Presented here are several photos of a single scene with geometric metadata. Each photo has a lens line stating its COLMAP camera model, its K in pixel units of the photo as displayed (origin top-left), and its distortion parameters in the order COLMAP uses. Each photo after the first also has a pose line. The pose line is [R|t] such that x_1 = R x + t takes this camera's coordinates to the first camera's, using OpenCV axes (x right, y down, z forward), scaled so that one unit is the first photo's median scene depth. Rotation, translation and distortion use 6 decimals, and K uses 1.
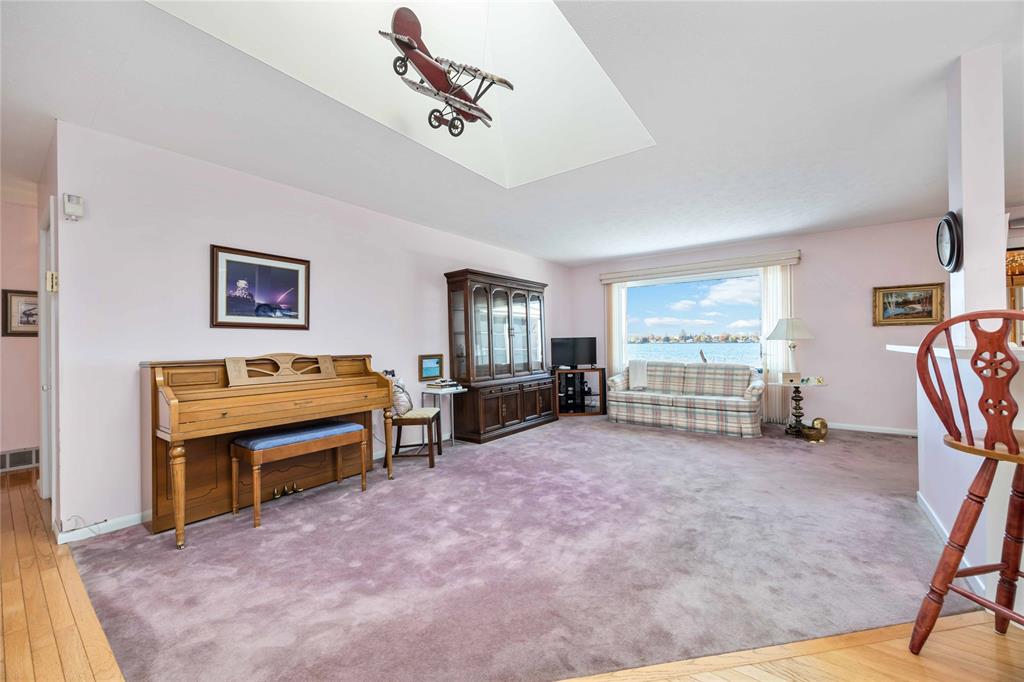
lens RADIAL K [[395.1, 0, 514.3], [0, 395.1, 342.3], [0, 0, 1]] dist [-0.002585, 0.000042]
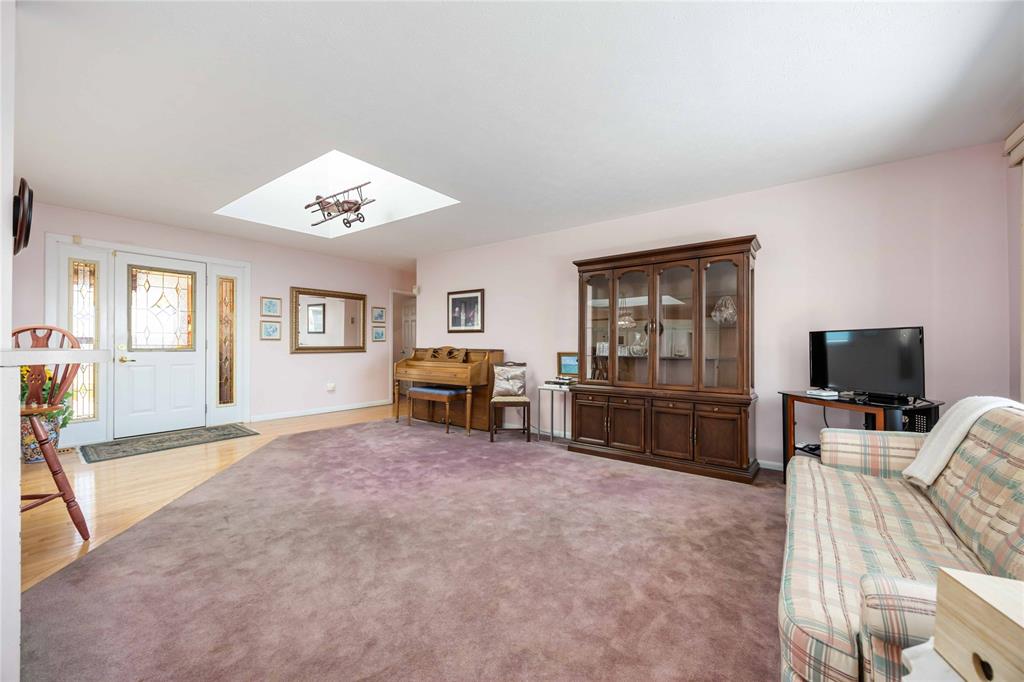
lens RADIAL K [[395.1, 0, 514.3], [0, 395.1, 342.3], [0, 0, 1]] dist [-0.002585, 0.000042]
pose [[0.012589, 0.008631, -0.999884, 0.834721], [0.002140, 0.999960, 0.008658, -0.004052], [0.999918, -0.002249, 0.012570, 0.861217]]
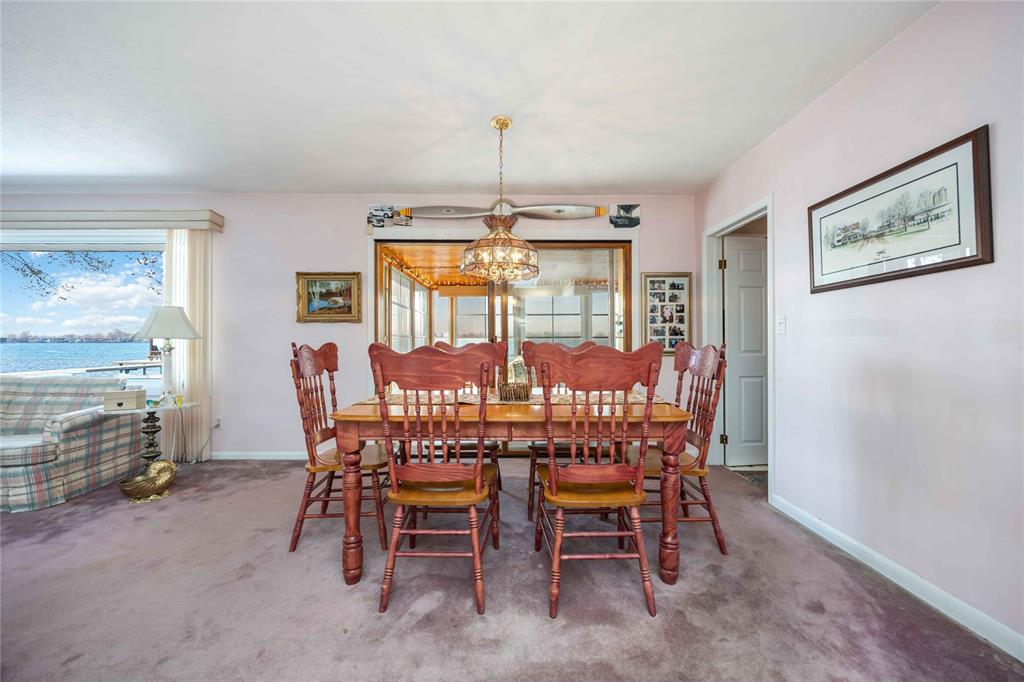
lens RADIAL K [[398.3, 0, 514.2], [0, 398.3, 339.1], [0, 0, 1]] dist [-0.002532, -0.000378]
pose [[0.793685, 0.013051, 0.608189, 0.827154], [-0.009154, 0.999913, -0.009511, -0.005064], [-0.608260, 0.001982, 0.793736, 0.131483]]
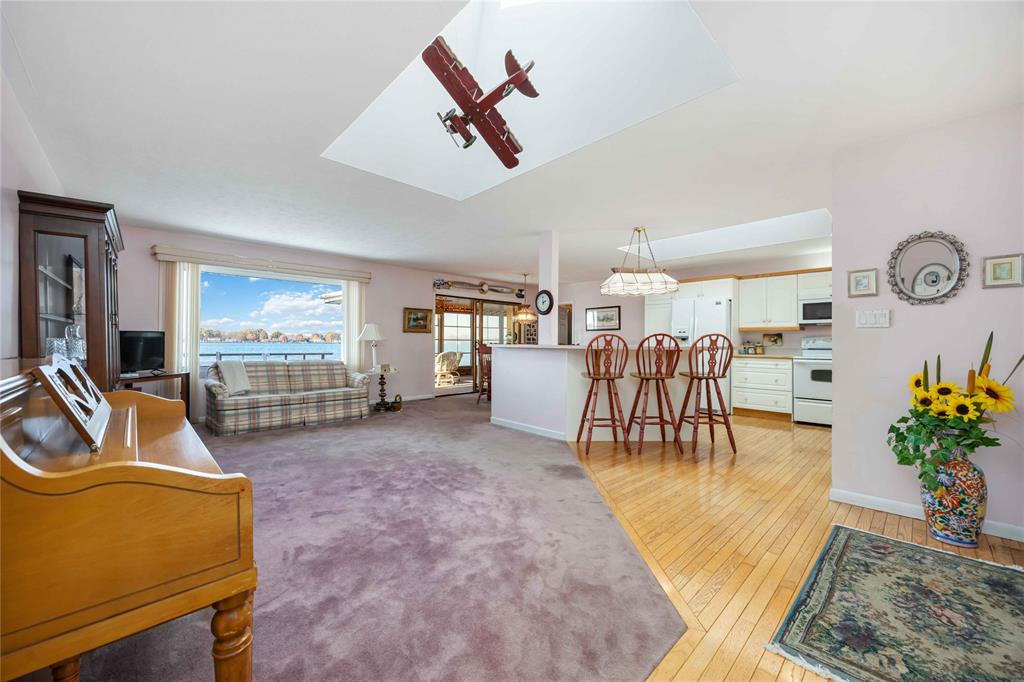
lens RADIAL K [[395.1, 0, 514.3], [0, 395.1, 342.3], [0, 0, 1]] dist [-0.002585, 0.000042]
pose [[0.159597, 0.011719, 0.987113, -0.591583], [-0.011495, 0.999884, -0.010012, 0.009031], [-0.987115, -0.009748, 0.159713, 0.344093]]
